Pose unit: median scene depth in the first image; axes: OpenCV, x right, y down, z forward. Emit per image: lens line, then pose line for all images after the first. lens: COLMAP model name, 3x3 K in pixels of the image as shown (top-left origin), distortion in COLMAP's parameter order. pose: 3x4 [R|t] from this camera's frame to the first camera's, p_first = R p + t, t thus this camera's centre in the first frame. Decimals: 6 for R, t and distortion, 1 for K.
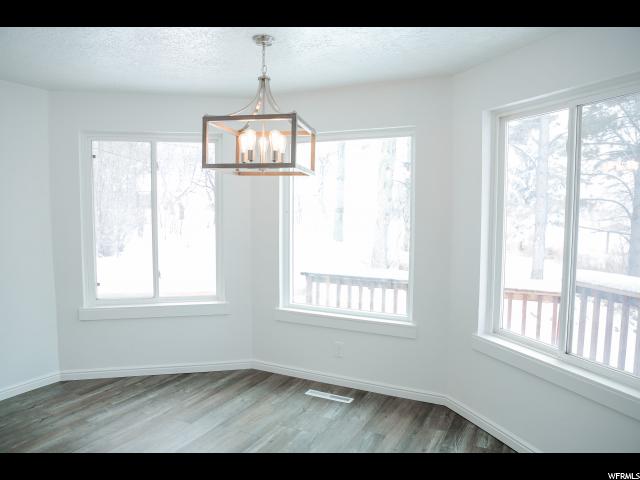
lens RADIAL K [[454.1, 0, 319.4], [0, 454.1, 239.4], [0, 0, 1]] dist [-0.071981, 0.063438]
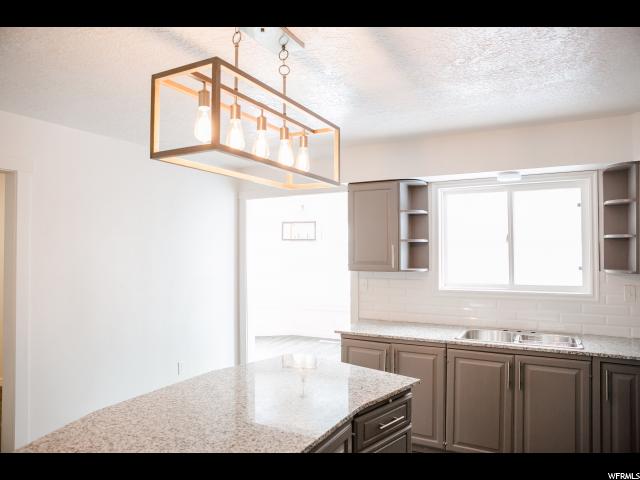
lens RADIAL K [[454.1, 0, 319.8], [0, 454.1, 238.6], [0, 0, 1]] dist [-0.071981, 0.063438]
pose [[0.999936, -0.010687, -0.003817, -0.016915], [0.010259, 0.995083, -0.098515, 0.105576], [0.004851, 0.098469, 0.995128, -1.757322]]
